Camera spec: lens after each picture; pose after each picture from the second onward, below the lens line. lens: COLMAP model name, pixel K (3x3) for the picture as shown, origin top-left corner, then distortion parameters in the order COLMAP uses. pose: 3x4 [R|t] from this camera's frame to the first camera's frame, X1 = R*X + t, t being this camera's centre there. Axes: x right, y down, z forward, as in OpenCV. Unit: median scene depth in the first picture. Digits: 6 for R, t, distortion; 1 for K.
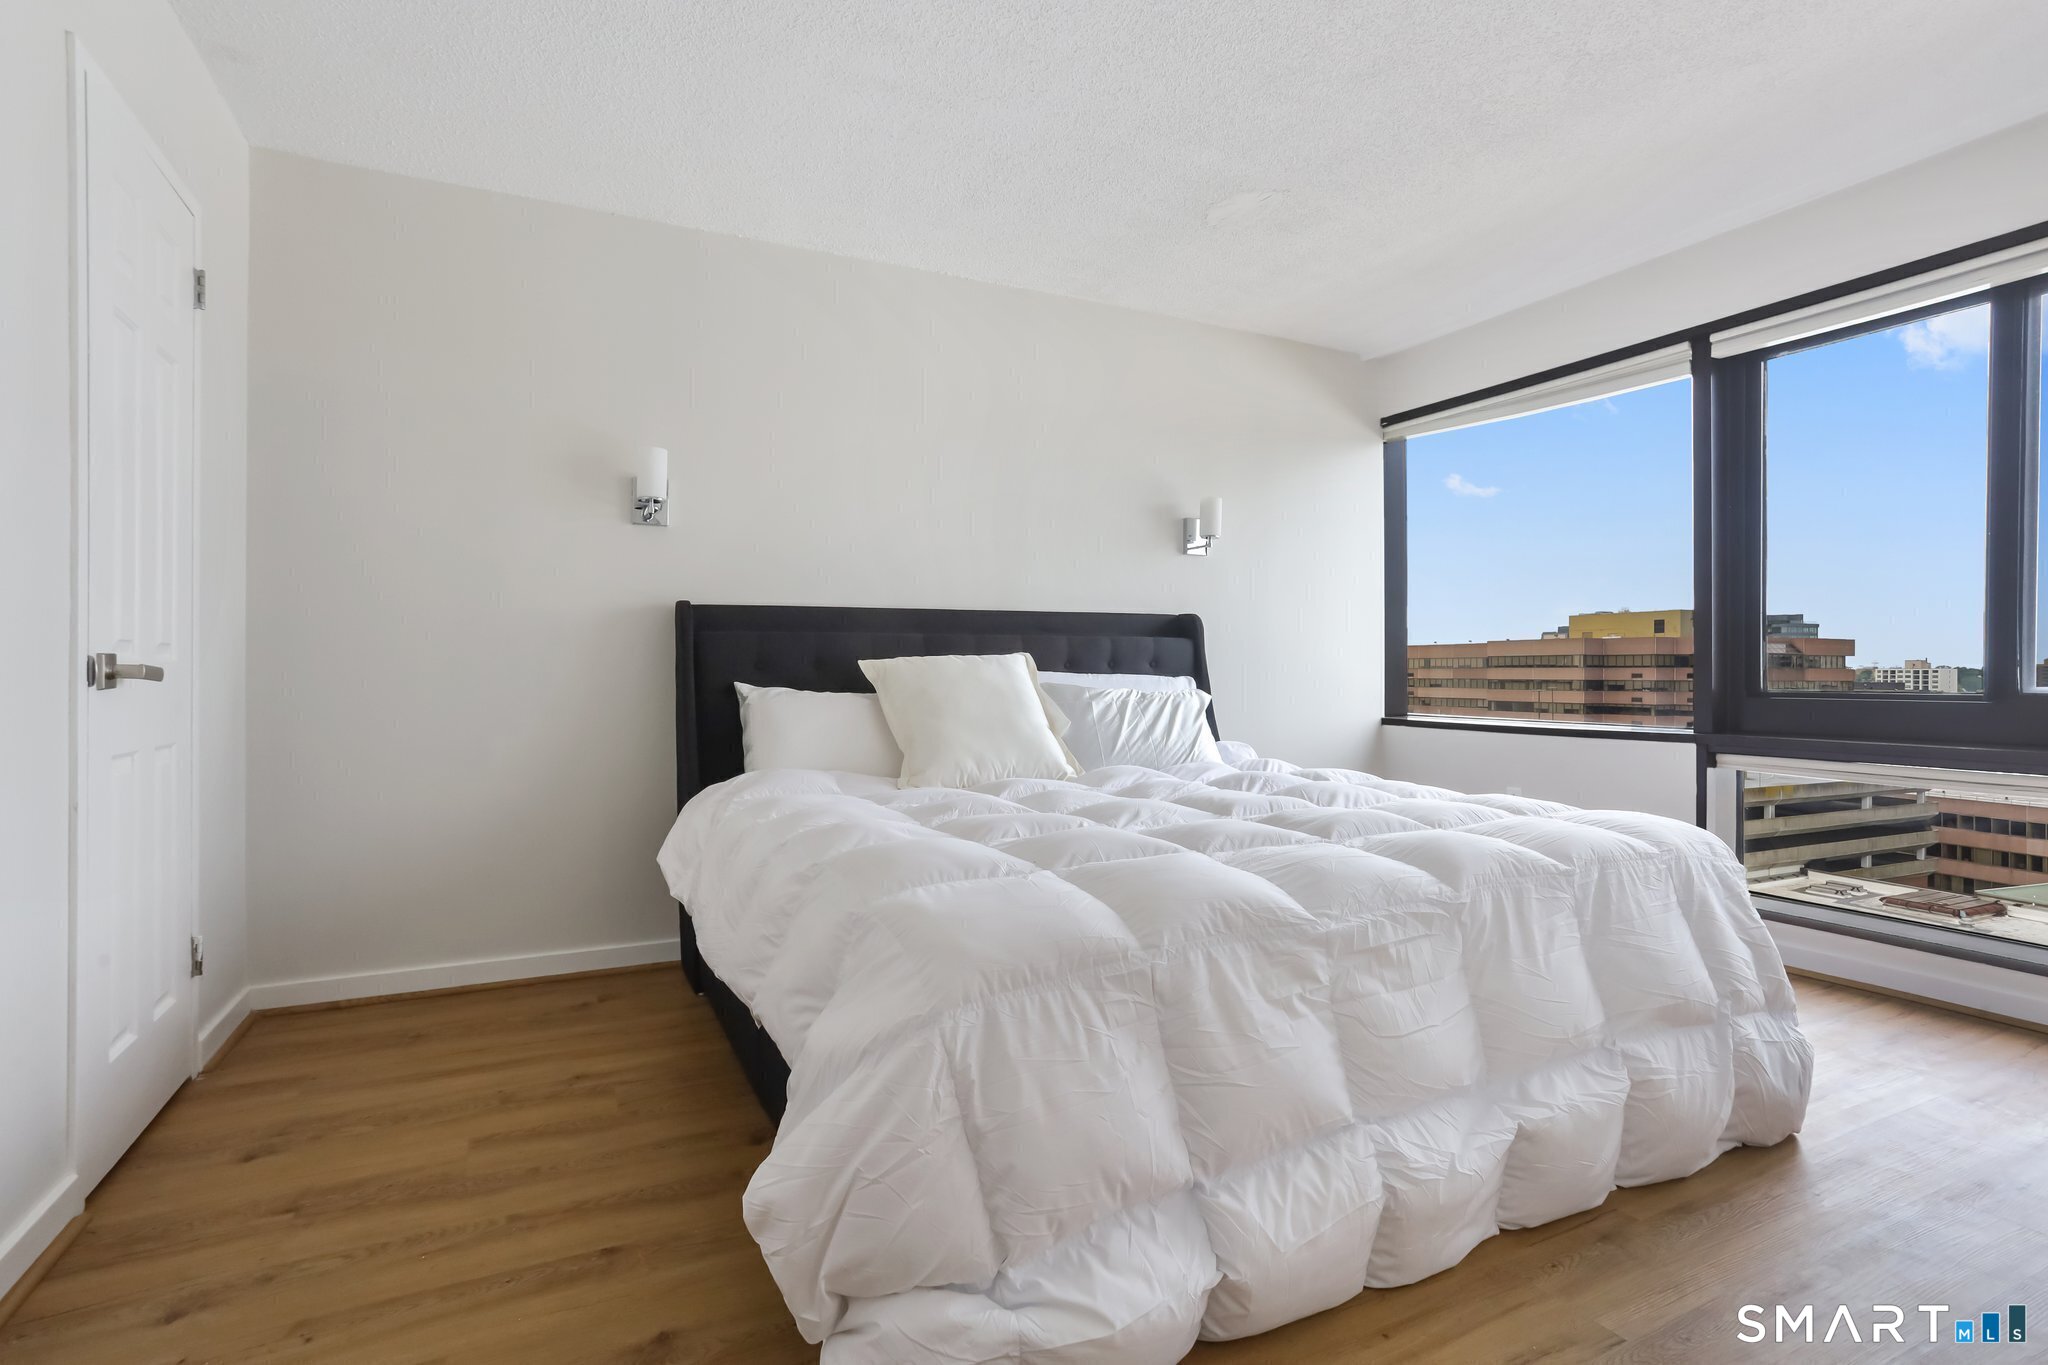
lens RADIAL K [[1006.6, 0, 1027.8], [0, 1006.6, 680.2], [0, 0, 1]] dist [-0.037926, 0.021812]
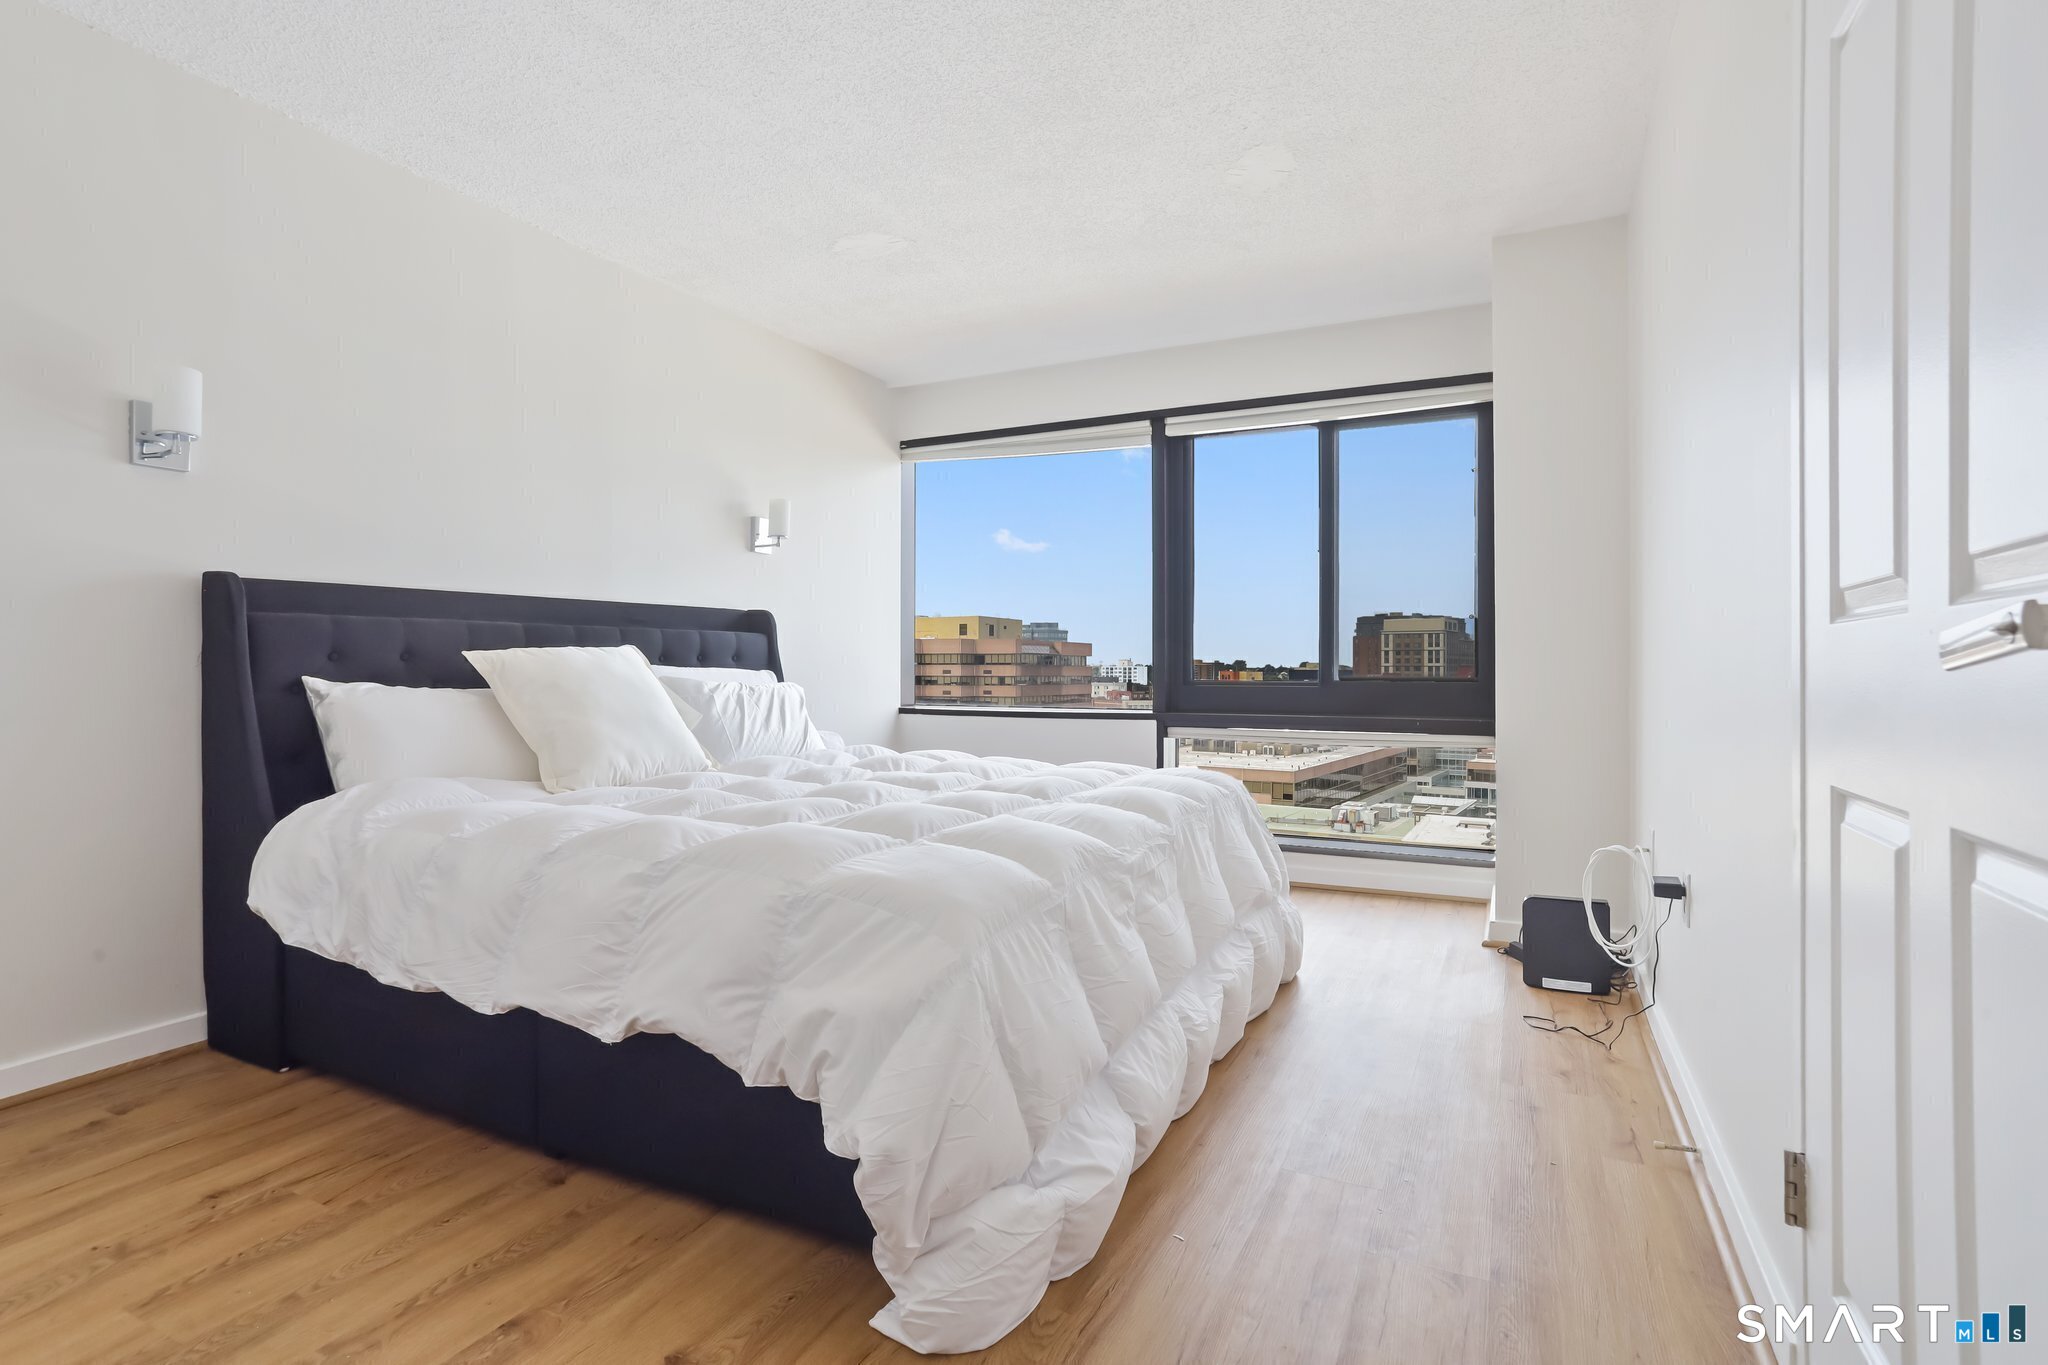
lens RADIAL K [[1006.6, 0, 1043.6], [0, 1006.6, 665.9], [0, 0, 1]] dist [-0.037926, 0.021812]
pose [[0.796421, 0.002916, 0.604736, -0.296233], [0.003553, 0.999949, -0.009501, 0.003348], [-0.604733, 0.009715, 0.796369, 0.009876]]
